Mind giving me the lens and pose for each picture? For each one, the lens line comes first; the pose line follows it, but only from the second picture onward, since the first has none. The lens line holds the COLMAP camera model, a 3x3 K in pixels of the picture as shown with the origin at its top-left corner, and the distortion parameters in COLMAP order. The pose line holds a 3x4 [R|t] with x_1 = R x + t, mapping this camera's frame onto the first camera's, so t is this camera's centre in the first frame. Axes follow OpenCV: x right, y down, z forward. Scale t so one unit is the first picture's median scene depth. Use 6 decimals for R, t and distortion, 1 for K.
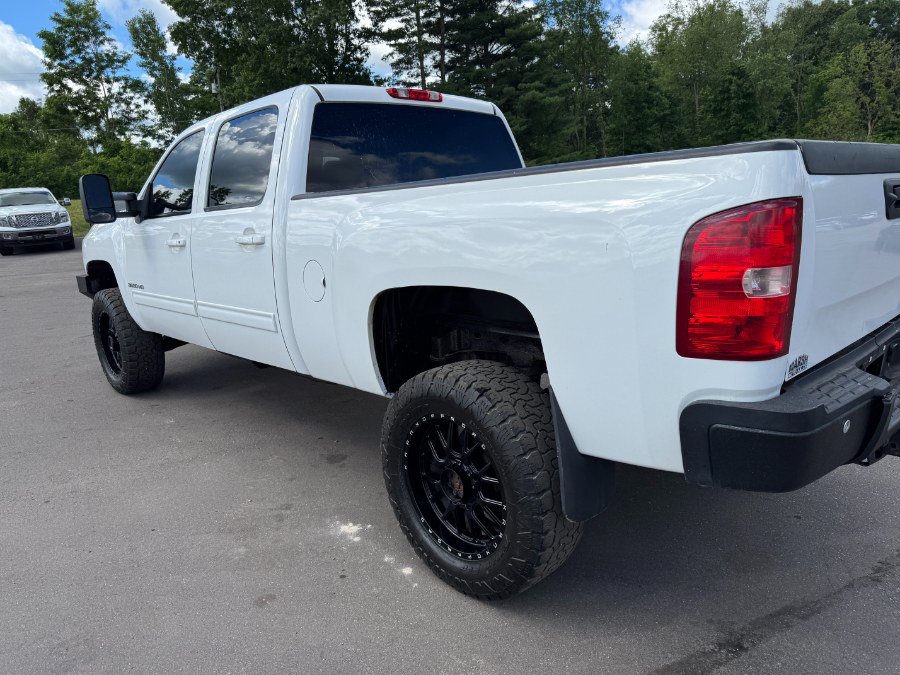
lens RADIAL K [[633.9, 0, 442.5], [0, 633.9, 339.0], [0, 0, 1]] dist [0.009882, -0.017584]
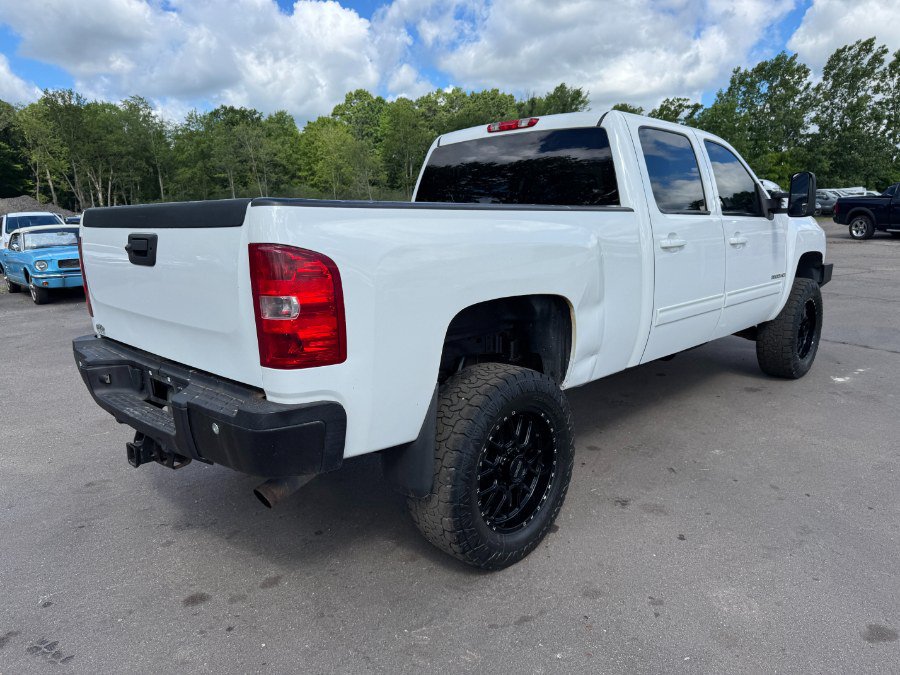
lens RADIAL K [[633.9, 0, 451.9], [0, 633.9, 339.0], [0, 0, 1]] dist [0.009882, -0.017584]
pose [[0.016838, -0.160936, 0.986821, -0.169016], [0.246039, 0.957280, 0.151920, -0.032038], [-0.969114, 0.240239, 0.055715, 0.168322]]
